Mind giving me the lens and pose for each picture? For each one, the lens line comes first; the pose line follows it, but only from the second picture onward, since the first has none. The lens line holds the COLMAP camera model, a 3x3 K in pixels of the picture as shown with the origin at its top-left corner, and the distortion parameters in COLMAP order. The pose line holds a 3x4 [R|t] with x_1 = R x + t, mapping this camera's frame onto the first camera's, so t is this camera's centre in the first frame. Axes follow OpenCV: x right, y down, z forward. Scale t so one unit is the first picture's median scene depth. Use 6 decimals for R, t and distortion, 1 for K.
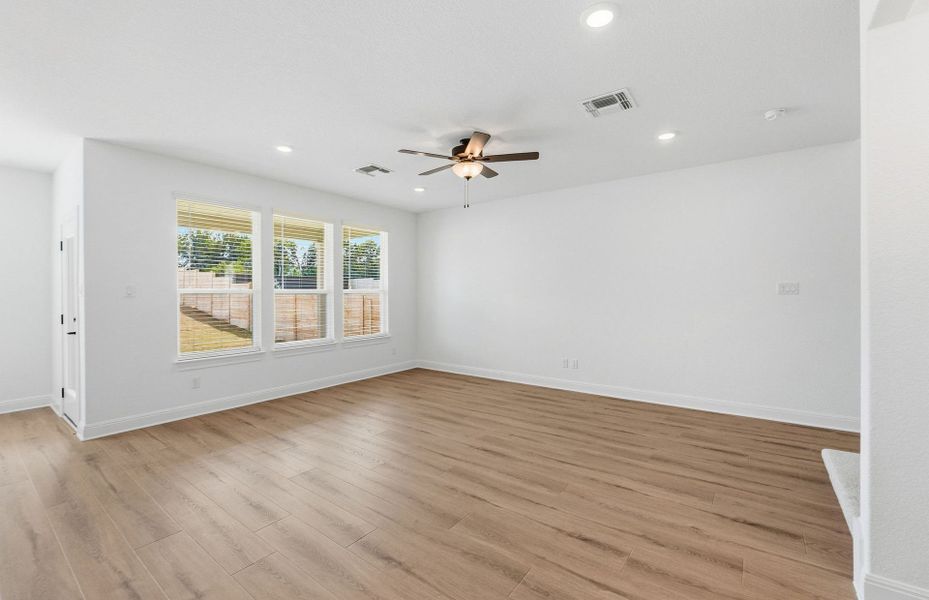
lens RADIAL K [[392.4, 0, 467.9], [0, 392.4, 294.5], [0, 0, 1]] dist [-0.004535, -0.000589]
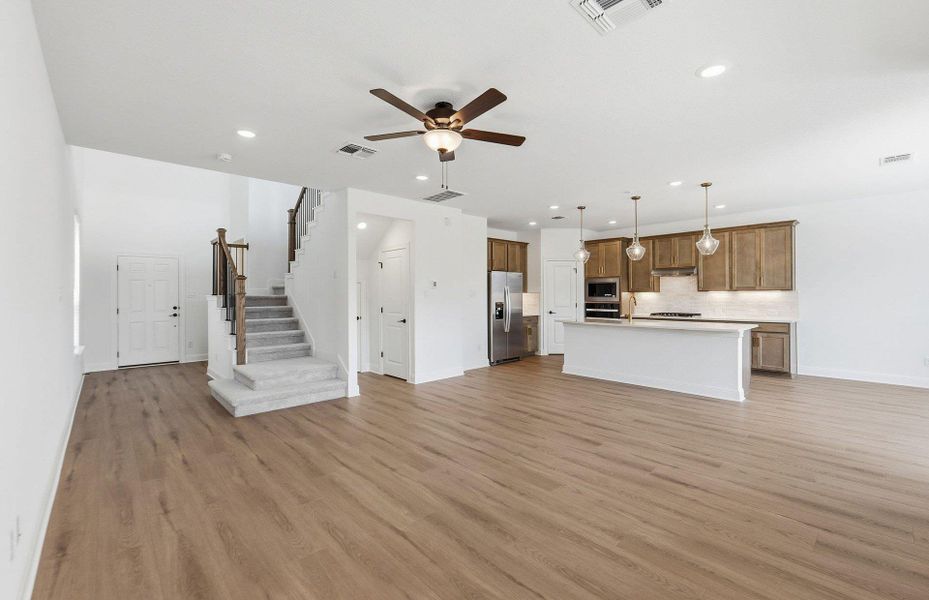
lens RADIAL K [[392.4, 0, 467.9], [0, 392.4, 294.5], [0, 0, 1]] dist [-0.004535, -0.000589]
pose [[-0.982974, 0.011399, 0.183393, -0.205063], [0.012375, 0.999915, 0.004175, -0.008537], [-0.183330, 0.006373, -0.983031, 1.859874]]
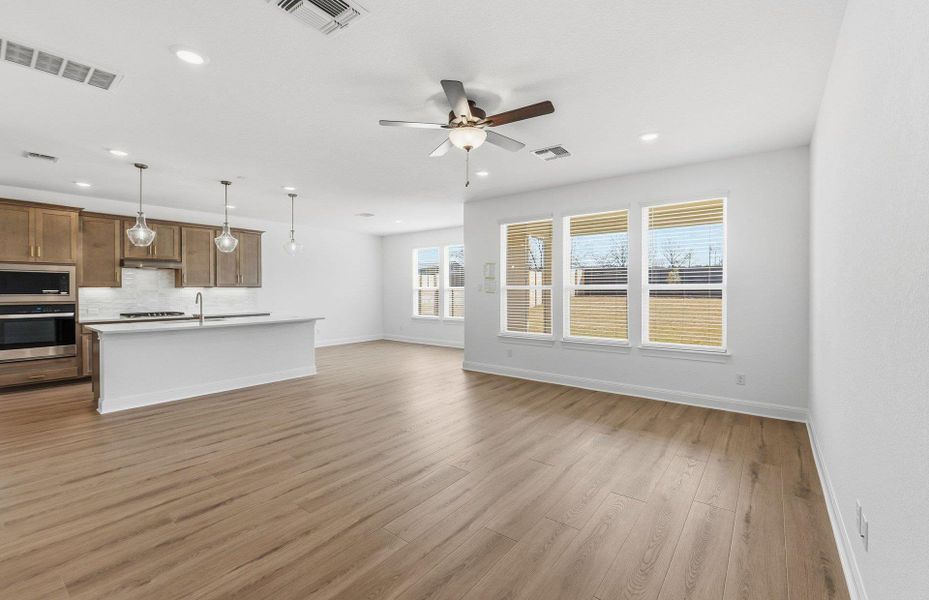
lens RADIAL K [[392.4, 0, 467.9], [0, 392.4, 294.5], [0, 0, 1]] dist [-0.004535, -0.000589]
pose [[-0.021939, 0.021604, -0.999526, 0.860039], [-0.004528, 0.999754, 0.021708, -0.014669], [0.999749, 0.005002, -0.021836, 1.063735]]
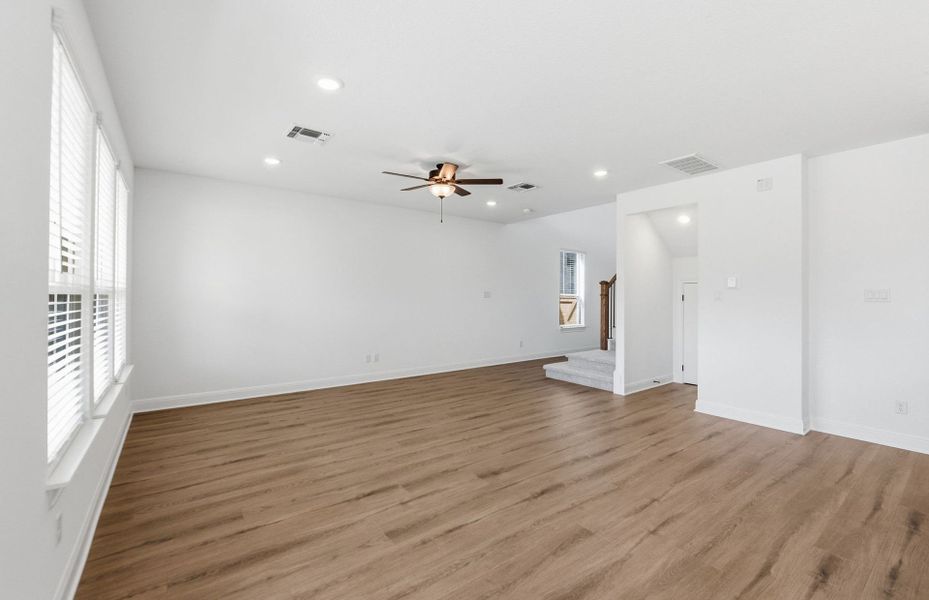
lens RADIAL K [[392.4, 0, 467.9], [0, 392.4, 294.5], [0, 0, 1]] dist [-0.004535, -0.000589]
pose [[0.285082, 0.006456, 0.958481, -1.149232], [-0.001966, 0.999979, -0.006151, -0.002463], [-0.958501, -0.000131, 0.285089, 0.619334]]
